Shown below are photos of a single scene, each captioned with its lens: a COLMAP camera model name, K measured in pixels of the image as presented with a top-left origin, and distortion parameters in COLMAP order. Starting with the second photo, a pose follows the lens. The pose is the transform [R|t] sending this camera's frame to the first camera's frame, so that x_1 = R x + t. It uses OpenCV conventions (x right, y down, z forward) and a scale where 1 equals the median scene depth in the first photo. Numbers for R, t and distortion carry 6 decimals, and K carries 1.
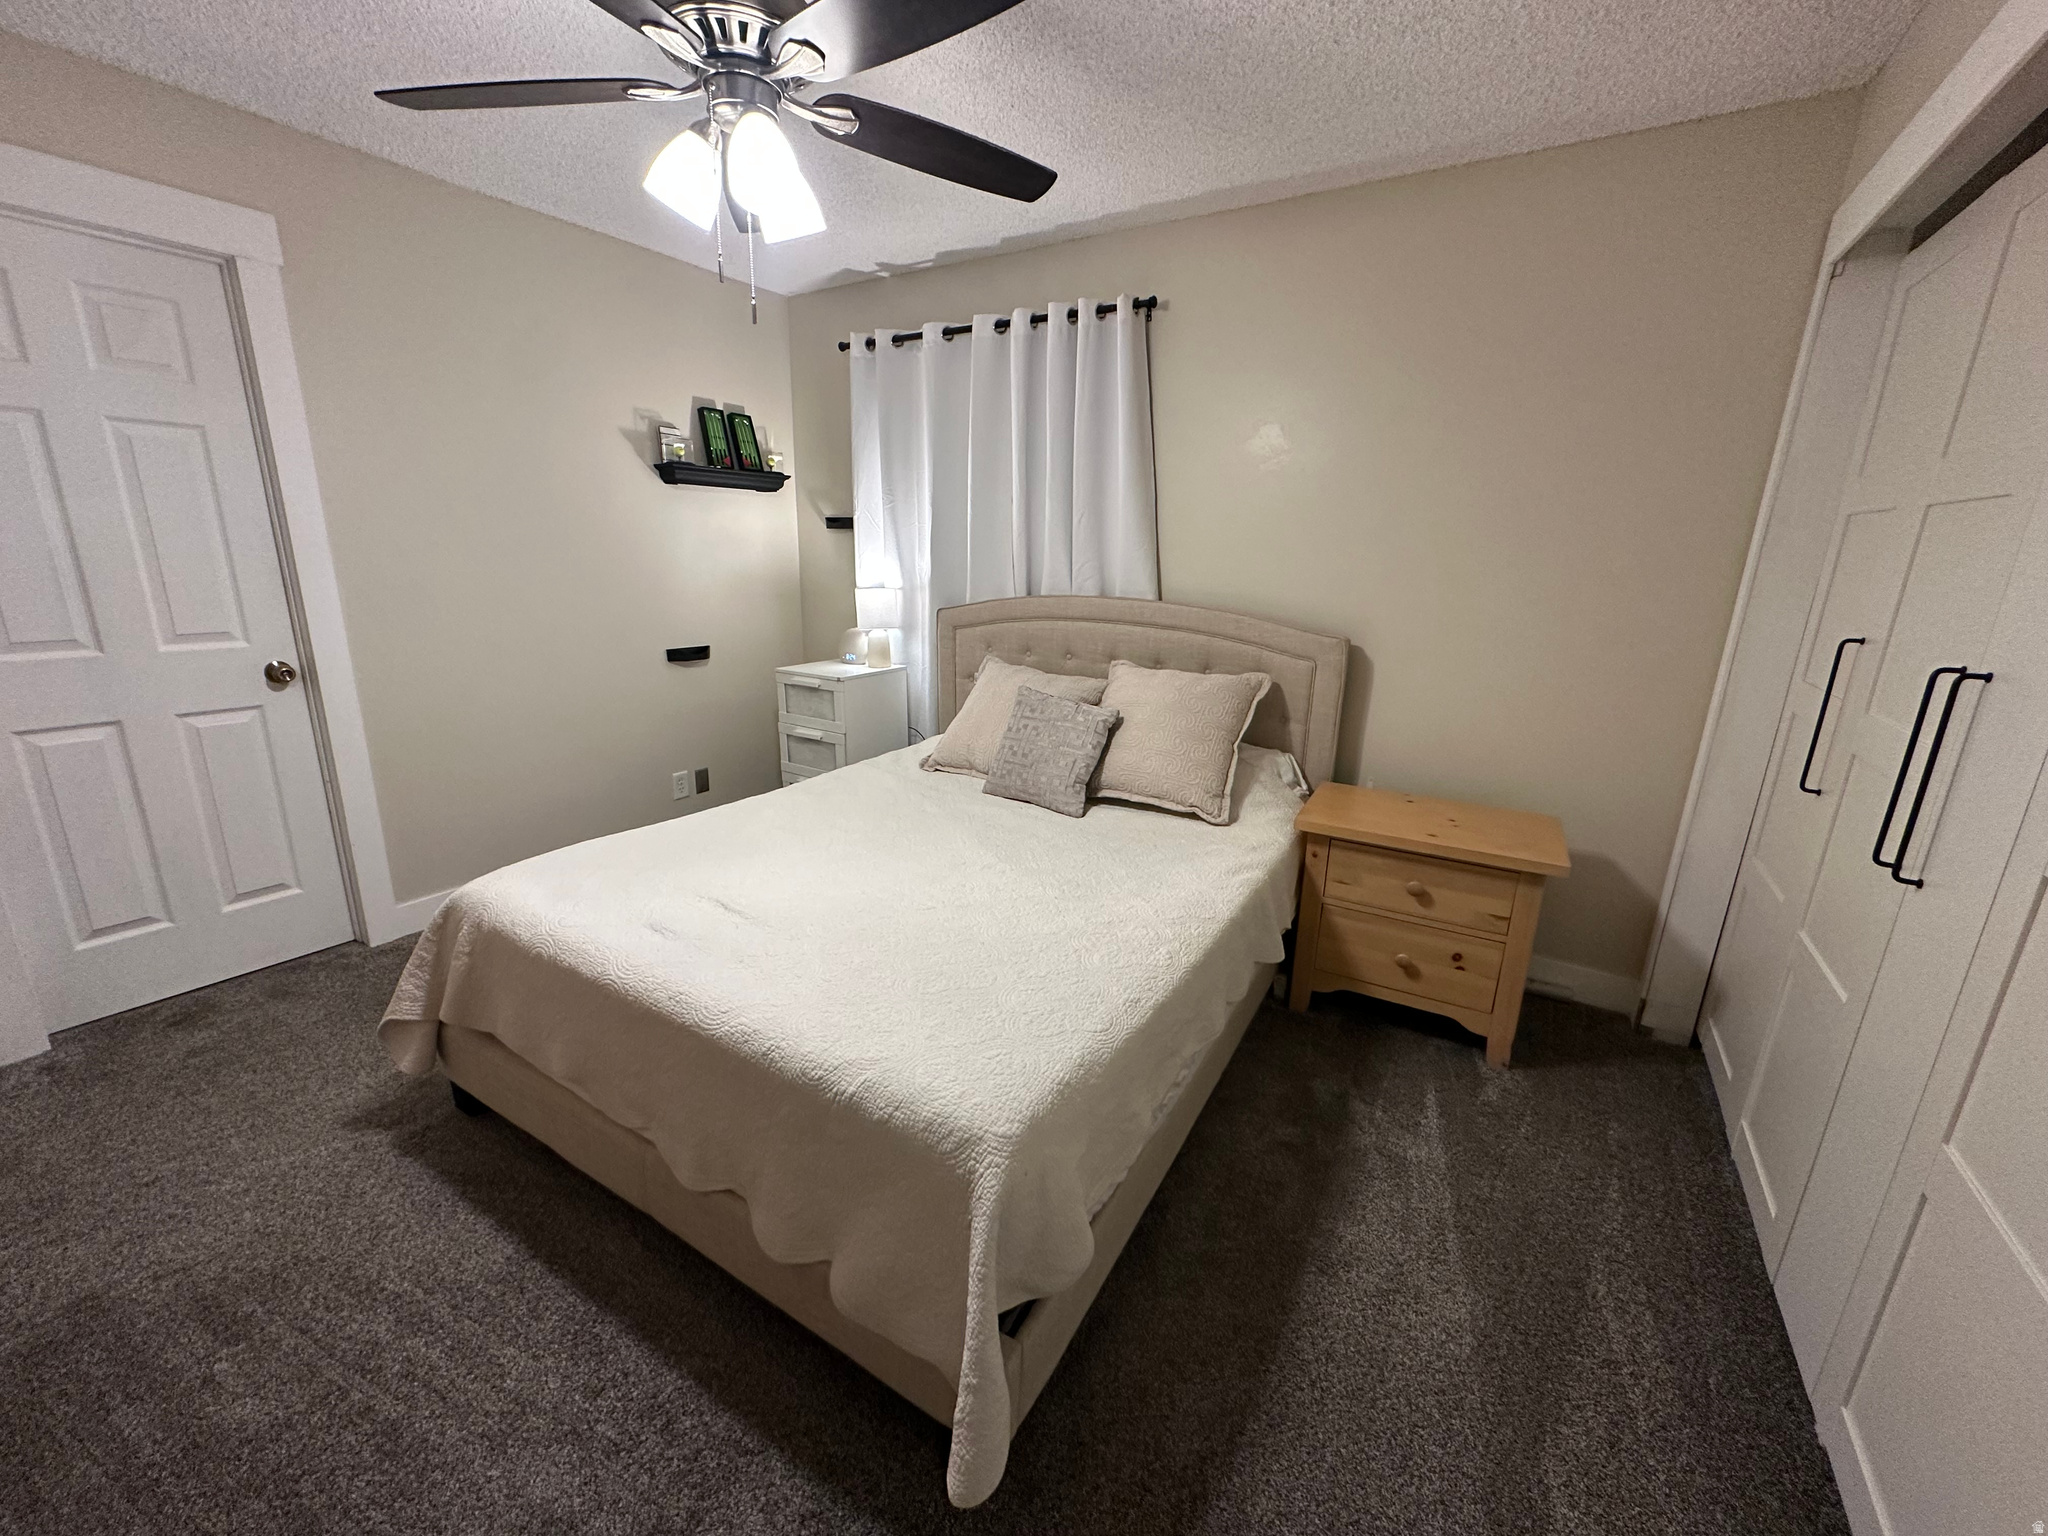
lens RADIAL K [[817.0, 0, 1020.9], [0, 817.0, 763.5], [0, 0, 1]] dist [-0.000628, 0.000586]
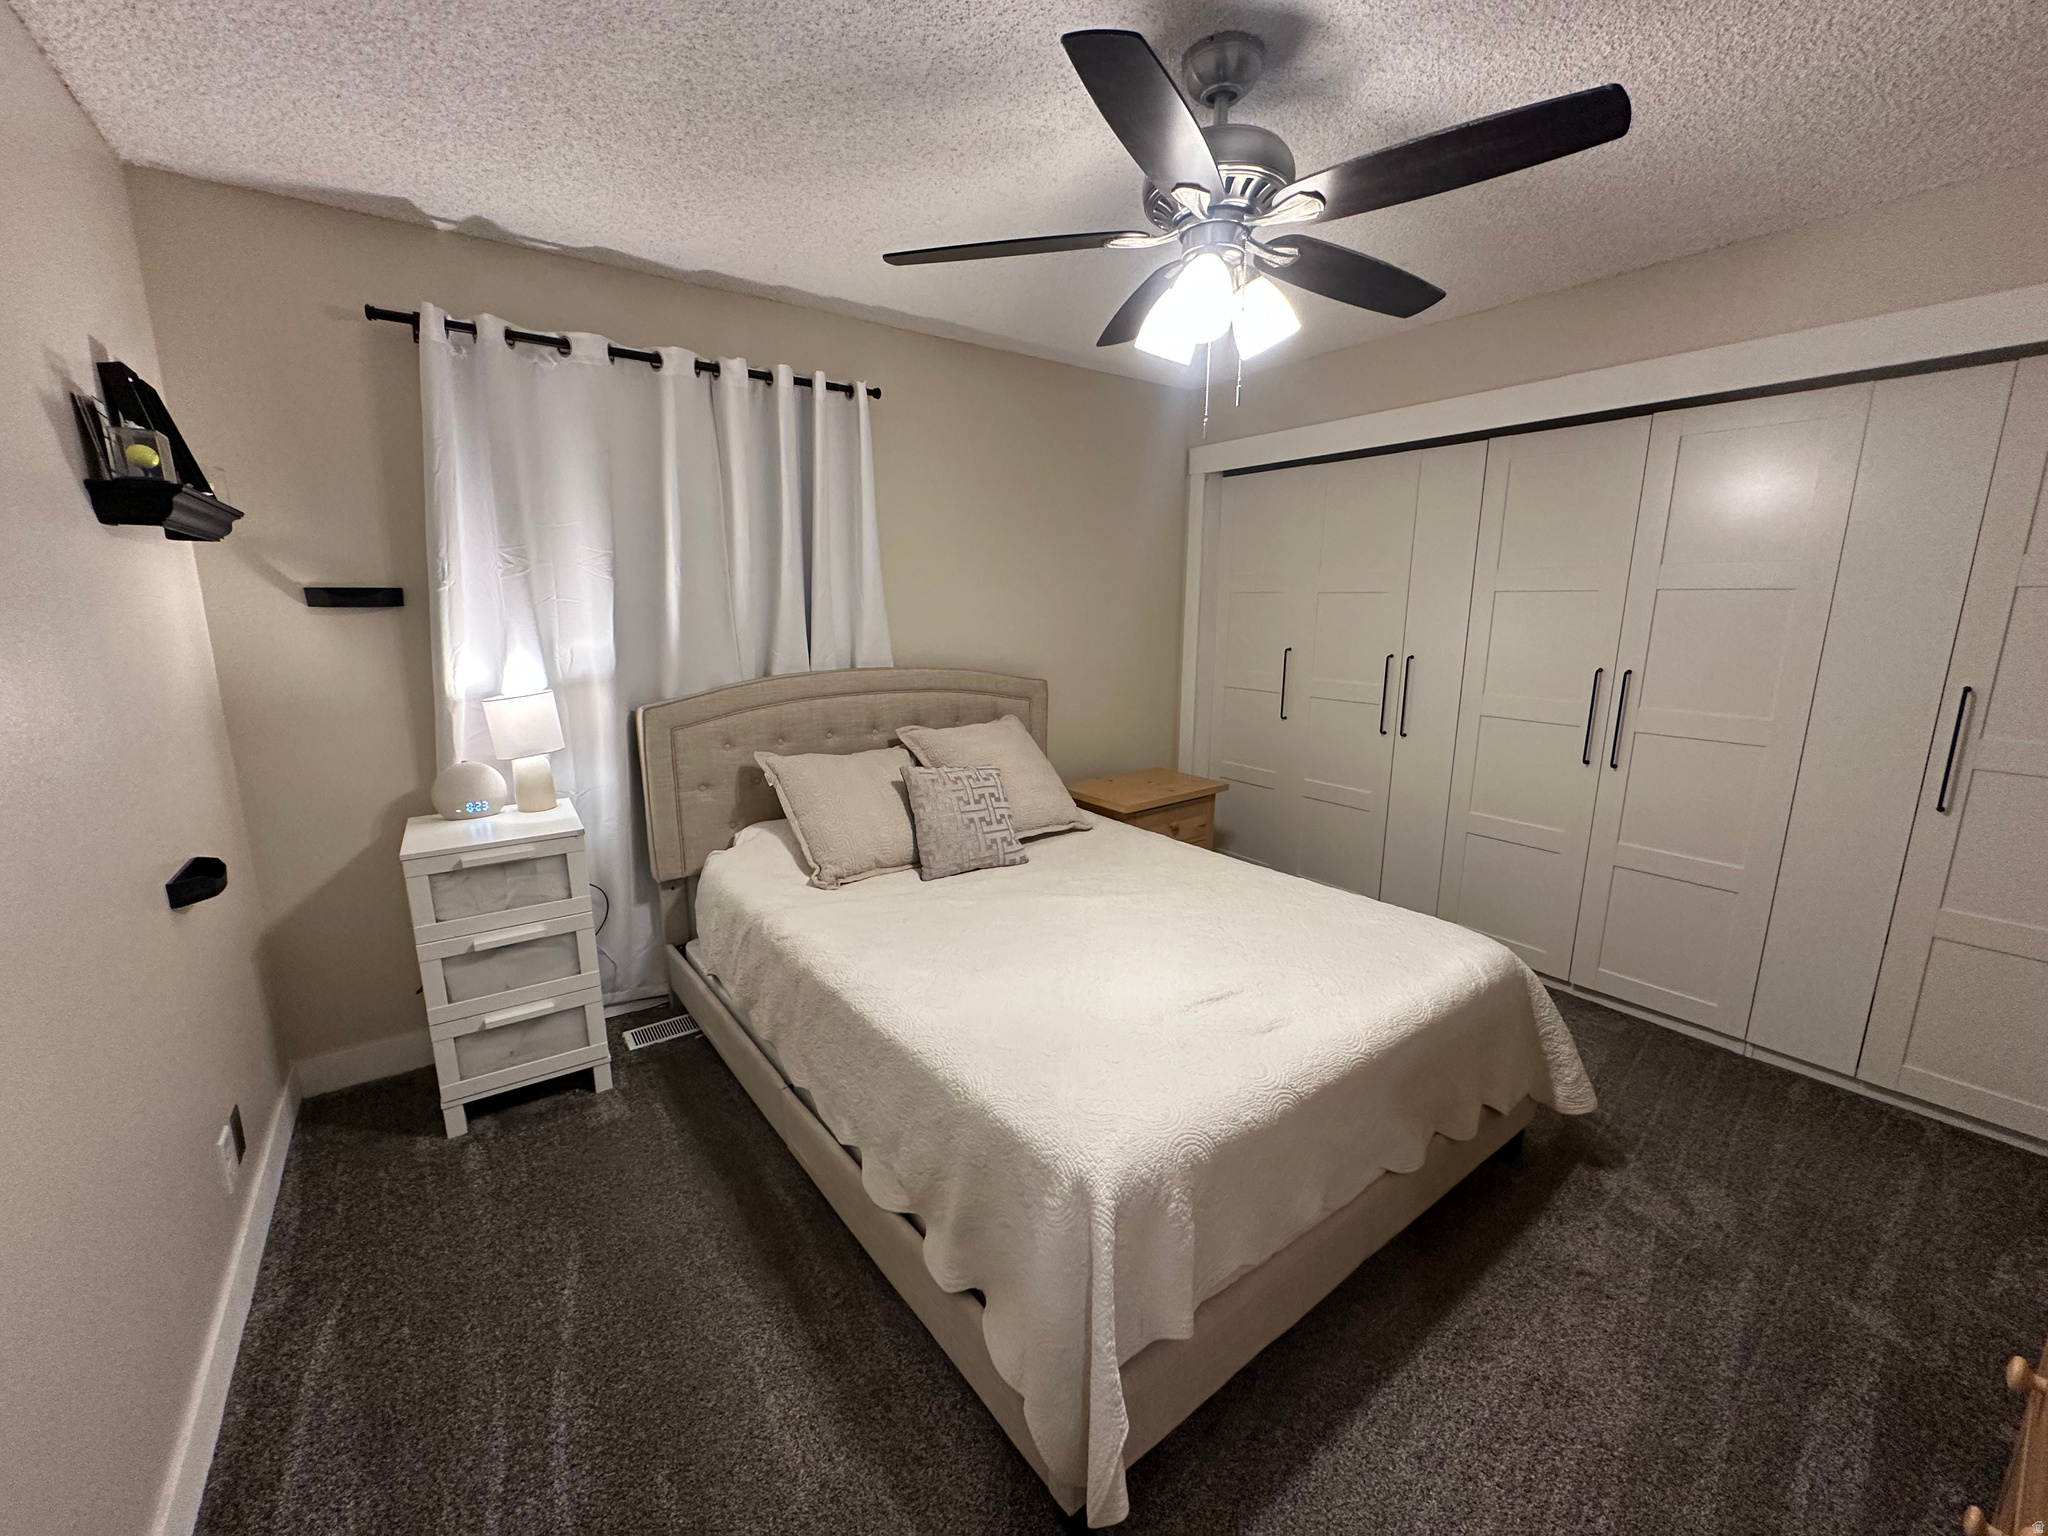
lens RADIAL K [[817.0, 0, 1020.9], [0, 817.0, 763.5], [0, 0, 1]] dist [-0.000628, 0.000586]
pose [[0.368920, -0.204515, 0.906682, -0.734603], [0.247804, 0.961826, 0.116124, -0.156220], [-0.895819, 0.181839, 0.405516, 0.429028]]
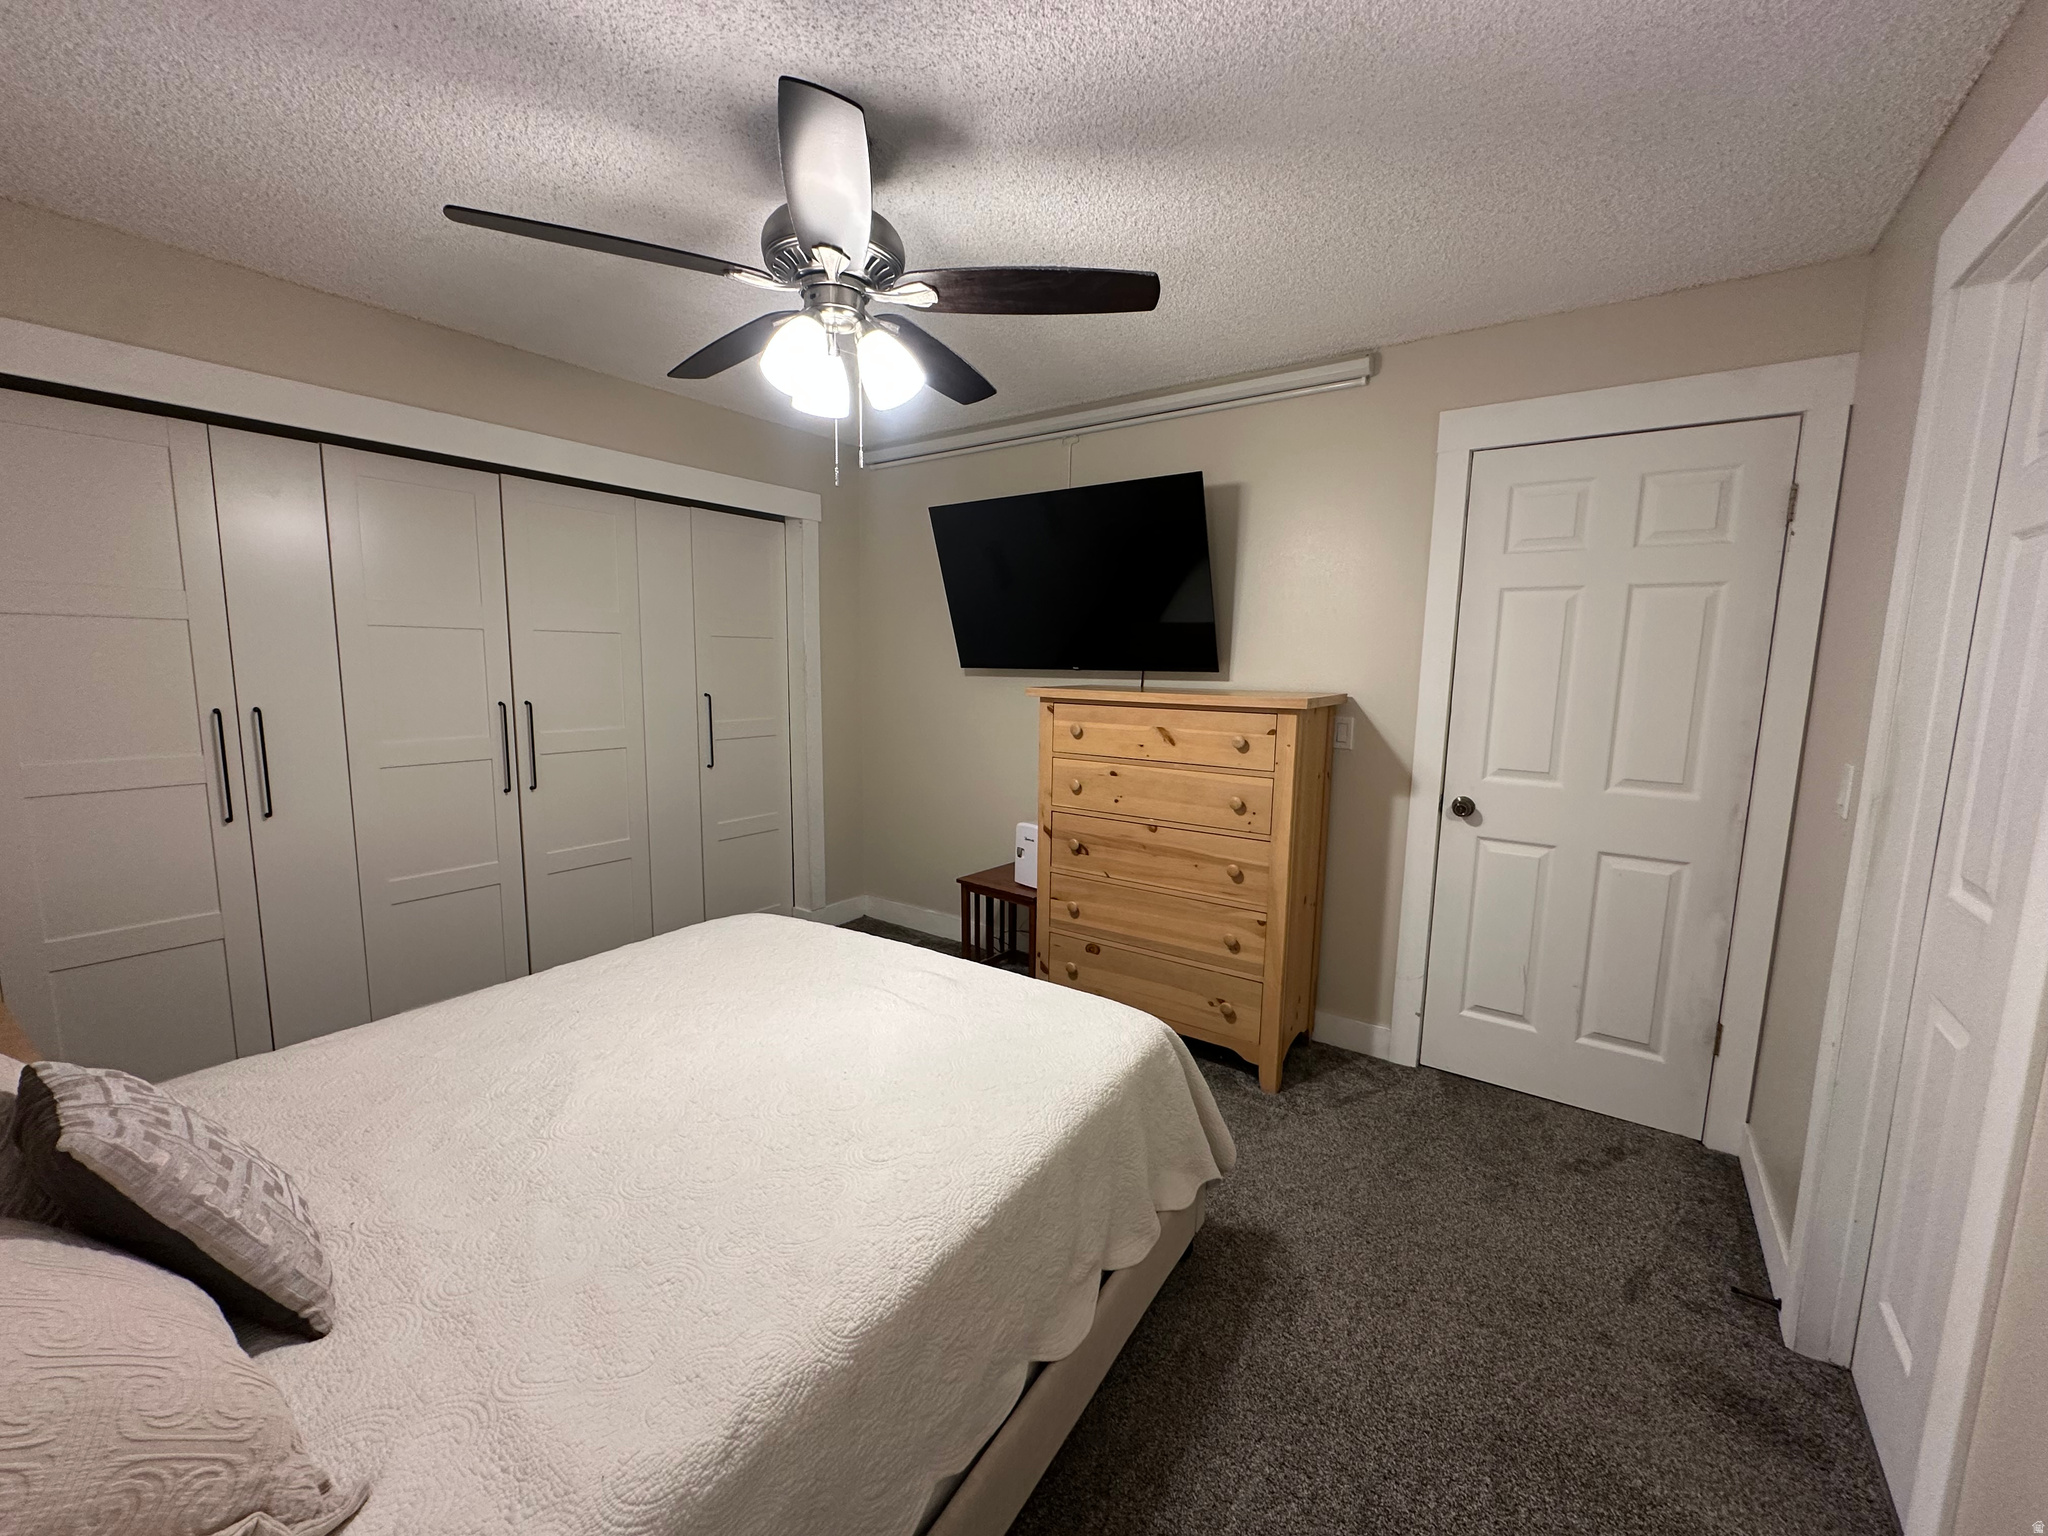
lens RADIAL K [[817.0, 0, 1020.9], [0, 817.0, 763.5], [0, 0, 1]] dist [-0.000628, 0.000586]
pose [[-0.998032, -0.045060, 0.043600, -0.316977], [-0.024824, 0.922515, 0.385163, -0.313575], [-0.057577, 0.383323, -0.921818, 1.082149]]
